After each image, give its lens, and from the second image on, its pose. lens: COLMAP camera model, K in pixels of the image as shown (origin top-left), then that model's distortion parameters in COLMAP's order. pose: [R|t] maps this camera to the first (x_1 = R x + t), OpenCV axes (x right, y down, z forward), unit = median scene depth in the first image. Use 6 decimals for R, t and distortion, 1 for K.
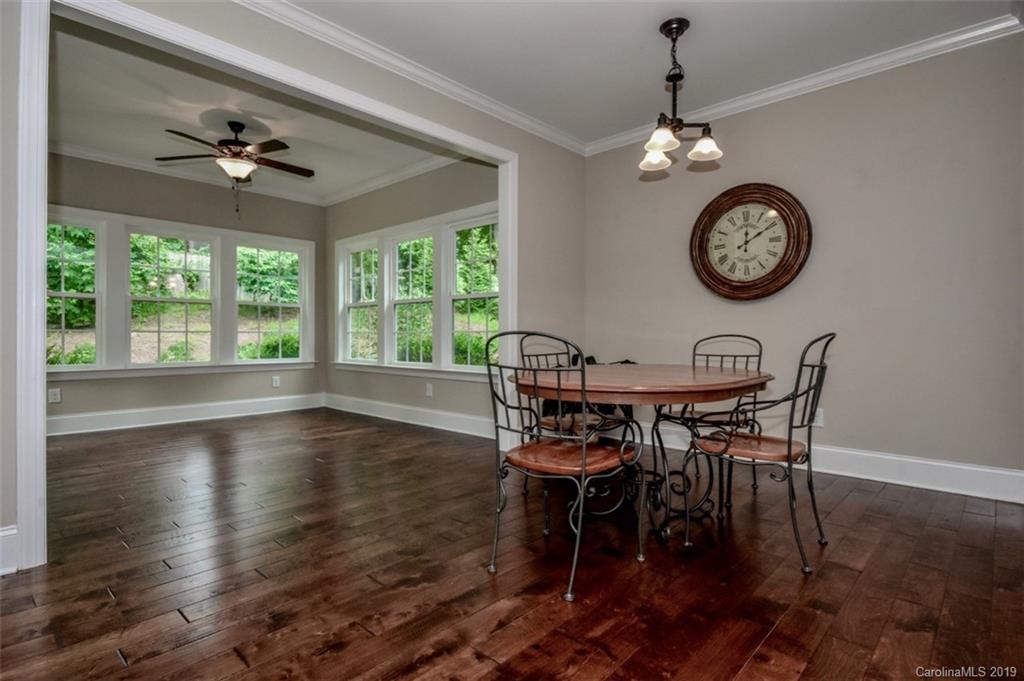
lens RADIAL K [[525.8, 0, 503.9], [0, 525.8, 341.1], [0, 0, 1]] dist [-0.000427, 0.000251]
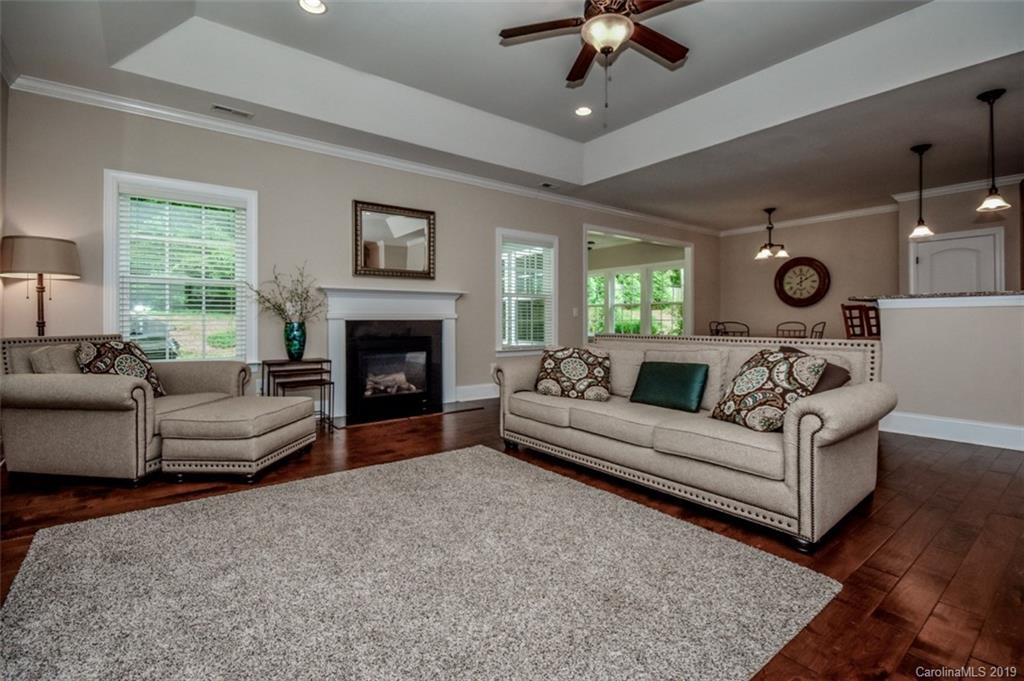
lens RADIAL K [[470.3, 0, 506.4], [0, 470.3, 320.6], [0, 0, 1]] dist [0.001156, 0.000159]
pose [[0.986844, -0.001673, -0.161665, -0.506601], [0.000804, 0.999985, -0.005437, -0.006450], [0.161671, 0.005235, 0.986831, -1.309220]]
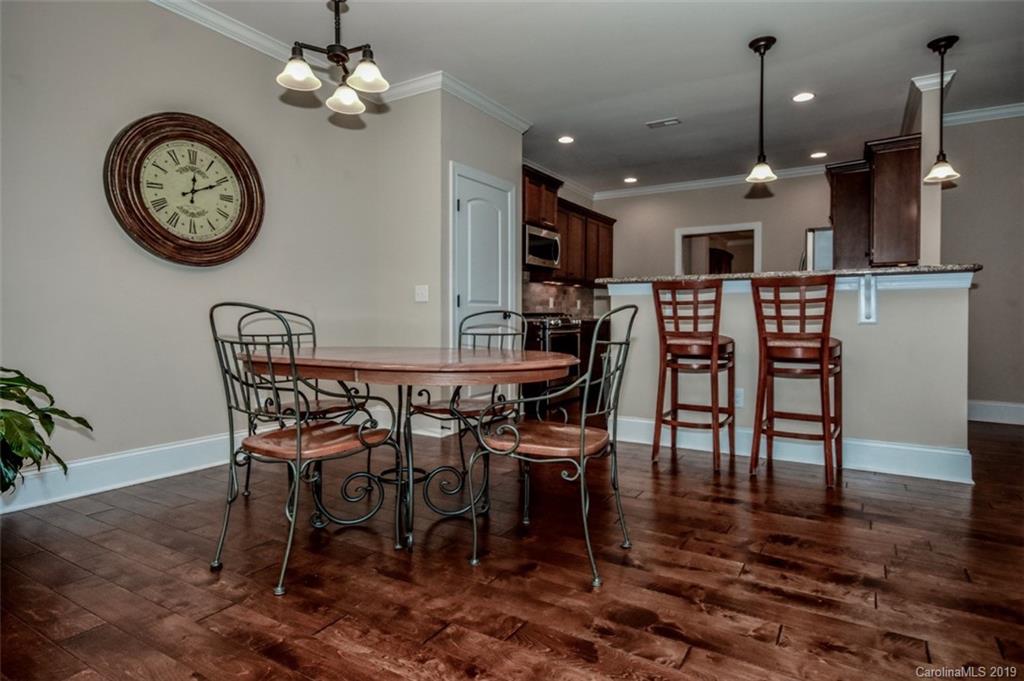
lens RADIAL K [[557.5, 0, 537.5], [0, 557.5, 326.7], [0, 0, 1]] dist [0.020106, 0.000186]
pose [[-0.231761, -0.016561, 0.972632, -0.488461], [0.001336, 0.999849, 0.017343, -0.000352], [-0.972772, 0.005319, -0.231704, 0.720402]]
